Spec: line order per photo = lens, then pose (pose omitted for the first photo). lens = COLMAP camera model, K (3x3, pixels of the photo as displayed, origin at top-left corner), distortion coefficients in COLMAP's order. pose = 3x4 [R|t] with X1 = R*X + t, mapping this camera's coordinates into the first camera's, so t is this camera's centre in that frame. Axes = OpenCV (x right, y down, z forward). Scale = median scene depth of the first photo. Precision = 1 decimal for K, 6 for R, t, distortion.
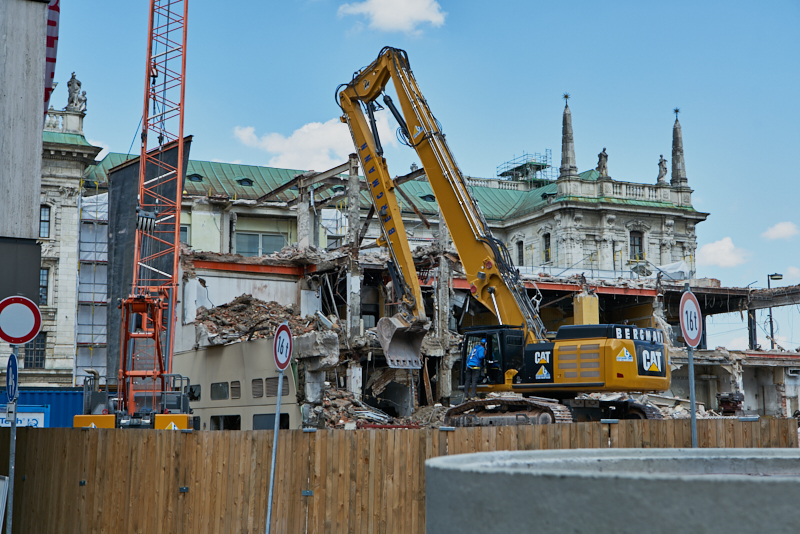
lens RADIAL K [[1201.7, 0, 400.0], [0, 1201.7, 258.9], [0, 0, 1]] dist [0.037662, 0.000000]
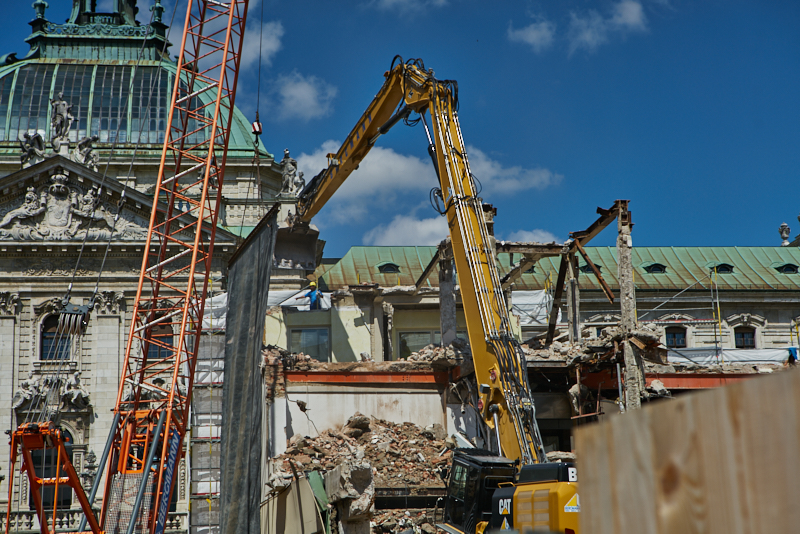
lens RADIAL K [[1516.3, 0, 396.9], [0, 1516.3, 253.6], [0, 0, 1]] dist [0.175998, 0.000000]
pose [[0.950738, -0.090879, -0.296376, 0.174815], [0.066608, 0.993620, -0.091007, 0.018424], [0.302756, 0.066783, 0.950725, 0.141699]]
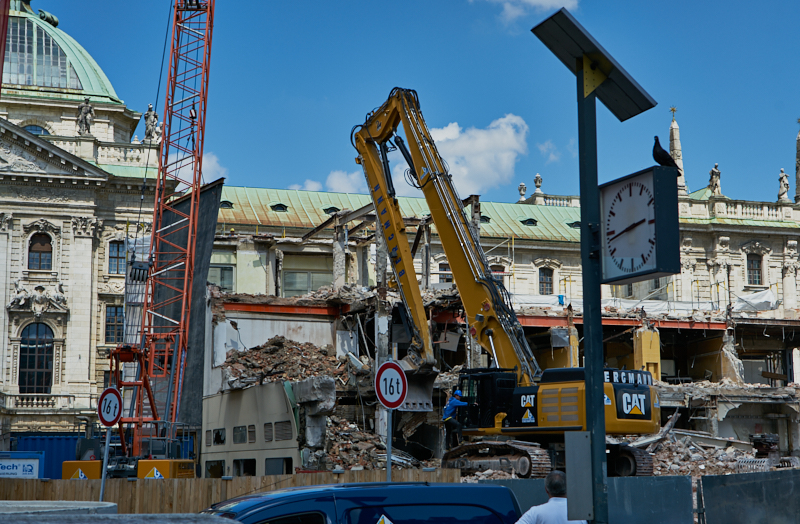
lens RADIAL K [[1320.0, 0, 404.0], [0, 1320.0, 257.3], [0, 0, 1]] dist [0.057544, 0.000000]
pose [[0.993126, -0.020572, -0.115228, 0.105249], [0.018453, 0.999641, -0.019425, -0.012842], [0.115586, 0.017166, 0.993149, -0.074293]]
